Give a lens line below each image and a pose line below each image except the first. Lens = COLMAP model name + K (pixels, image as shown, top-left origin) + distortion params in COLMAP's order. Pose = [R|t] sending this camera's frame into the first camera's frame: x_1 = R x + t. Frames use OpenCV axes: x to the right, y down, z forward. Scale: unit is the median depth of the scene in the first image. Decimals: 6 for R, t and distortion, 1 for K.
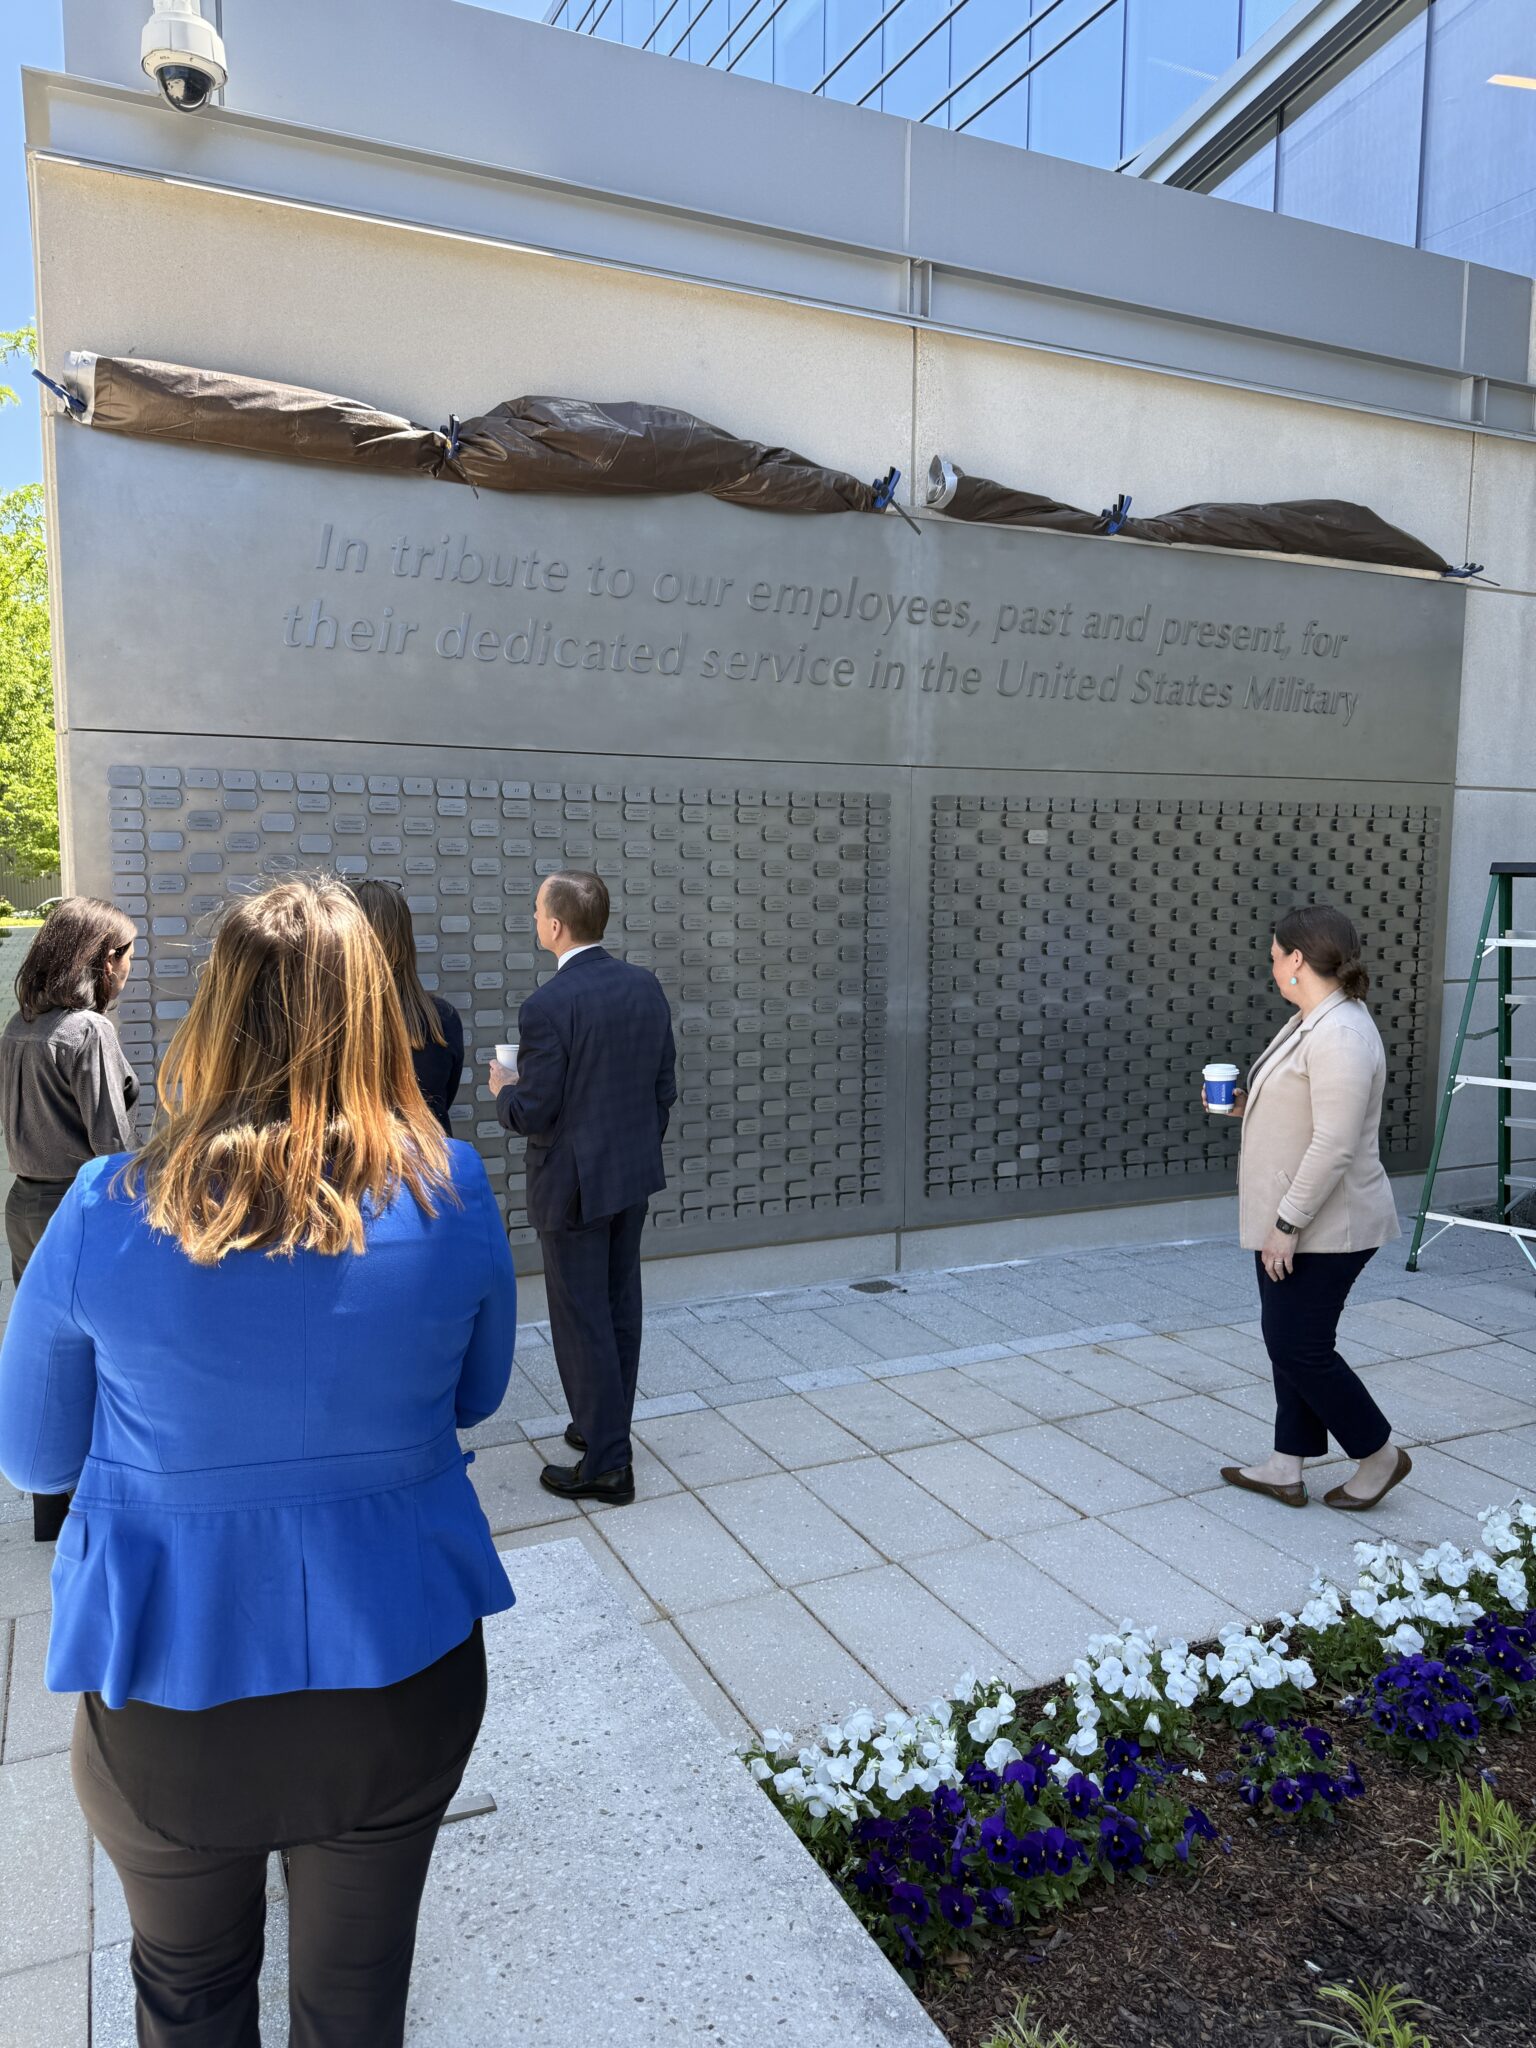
lens RADIAL K [[1457.5, 0, 758.4], [0, 1457.5, 1044.2], [0, 0, 1]] dist [0.028032, -0.026387]
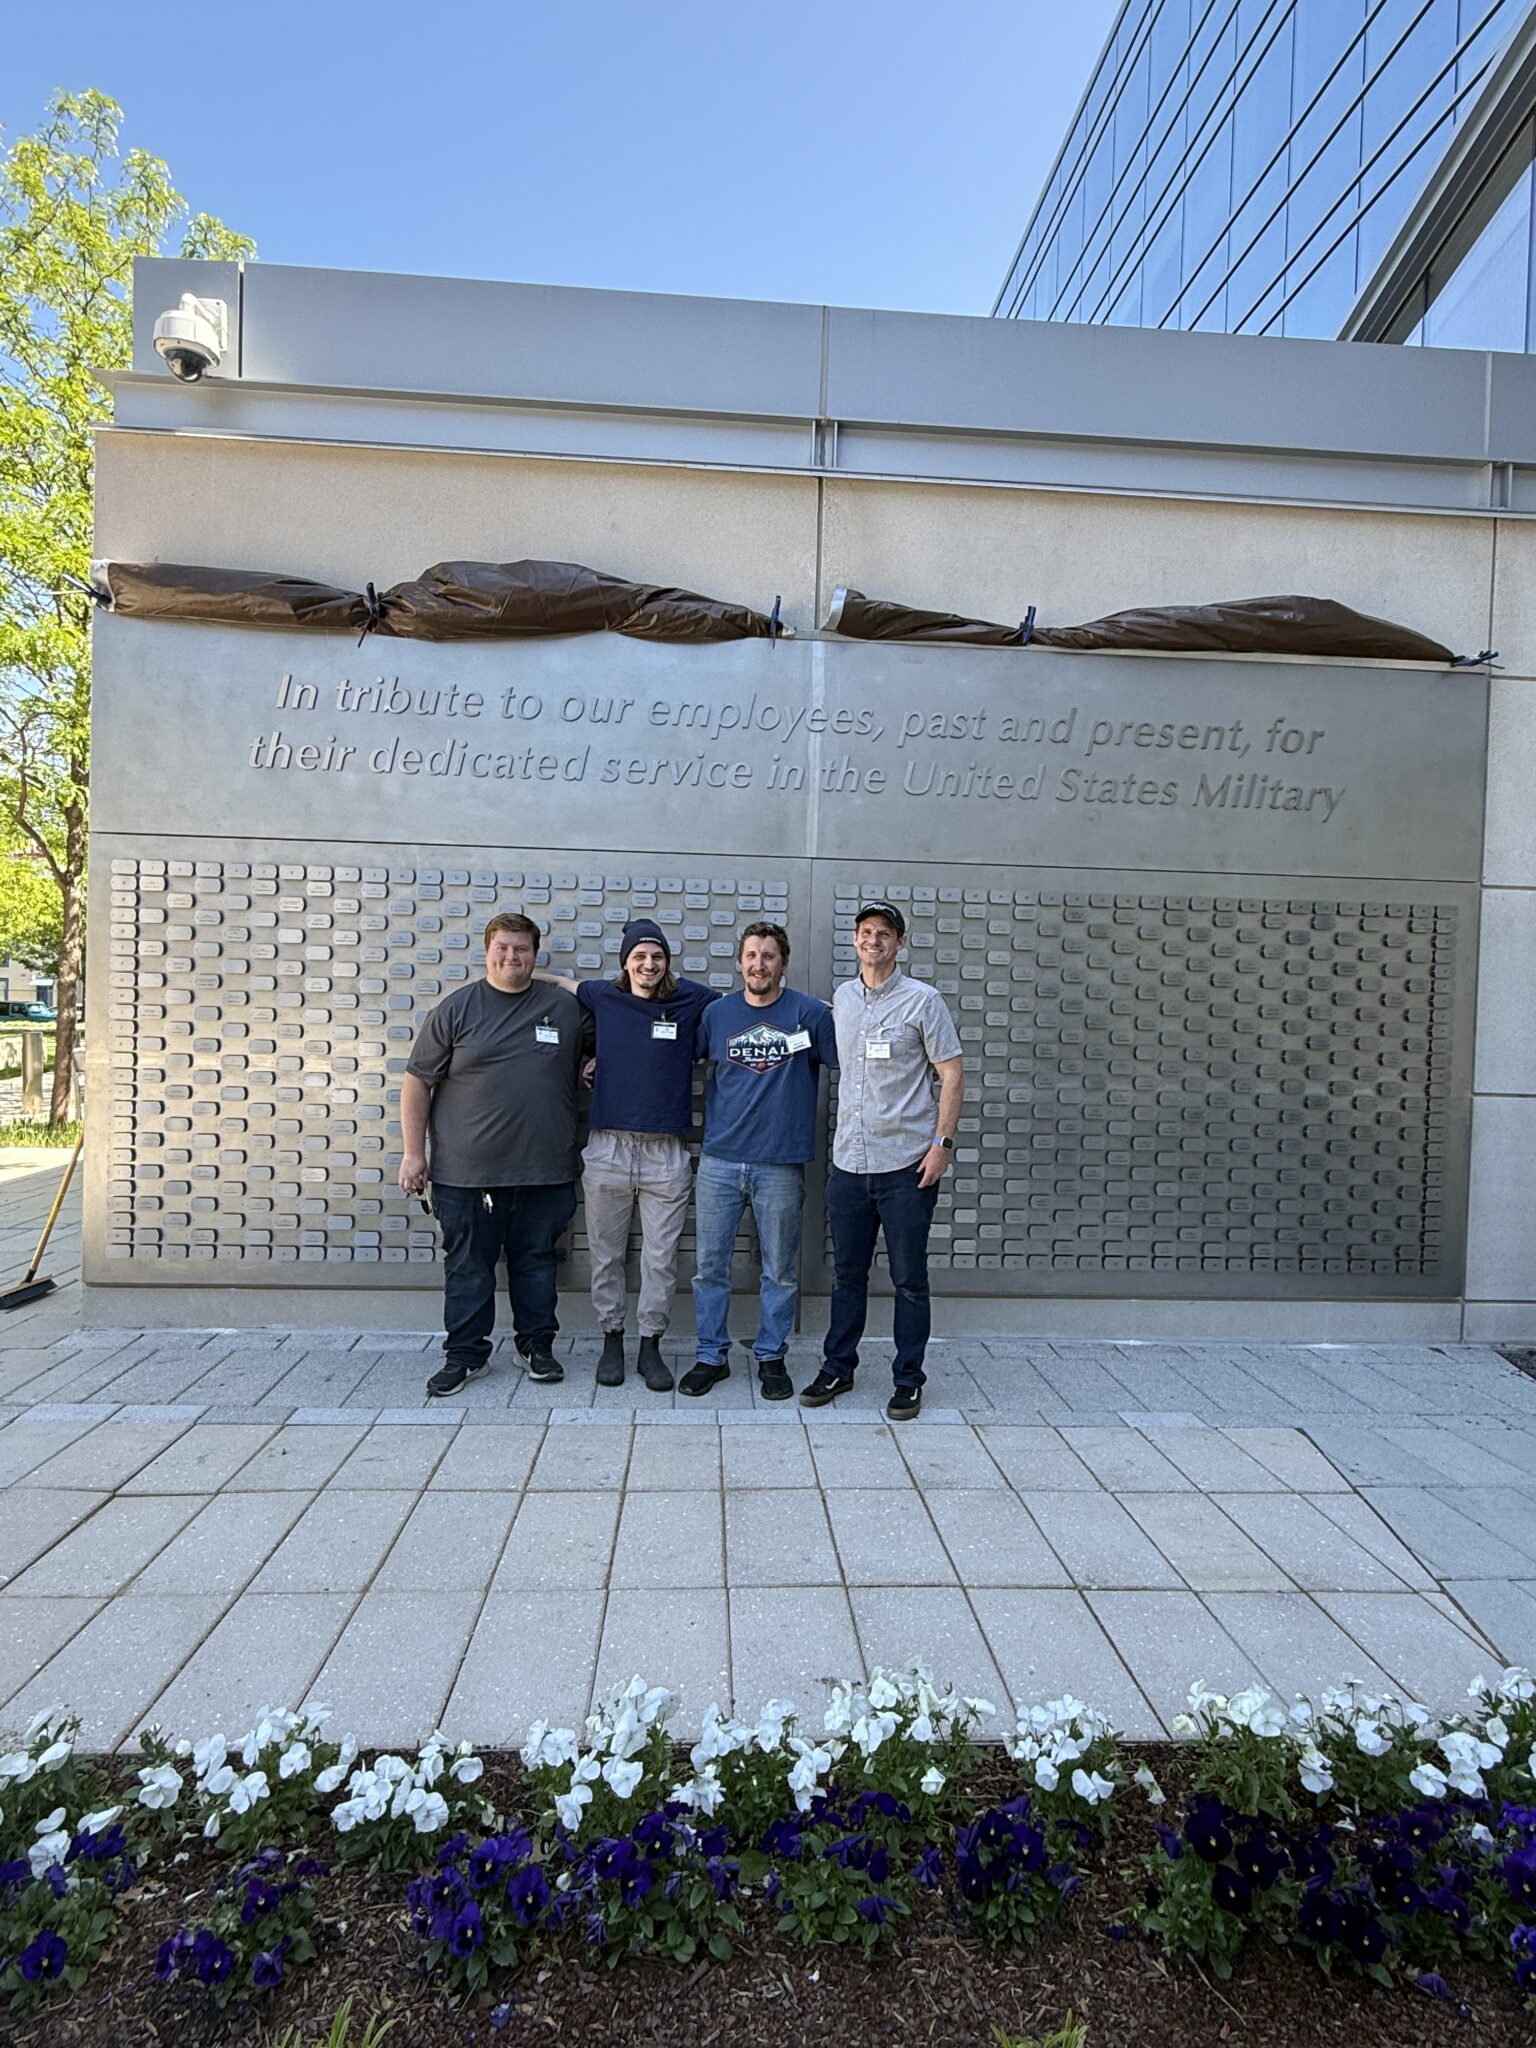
lens RADIAL K [[1154.3, 0, 778.1], [0, 1154.3, 1026.4], [0, 0, 1]] dist [0.000884, 0.005182]
pose [[0.932083, 0.029970, -0.361002, 0.406888], [-0.066619, 0.993756, -0.089506, 0.012064], [0.356066, 0.107477, 0.928260, 0.206461]]
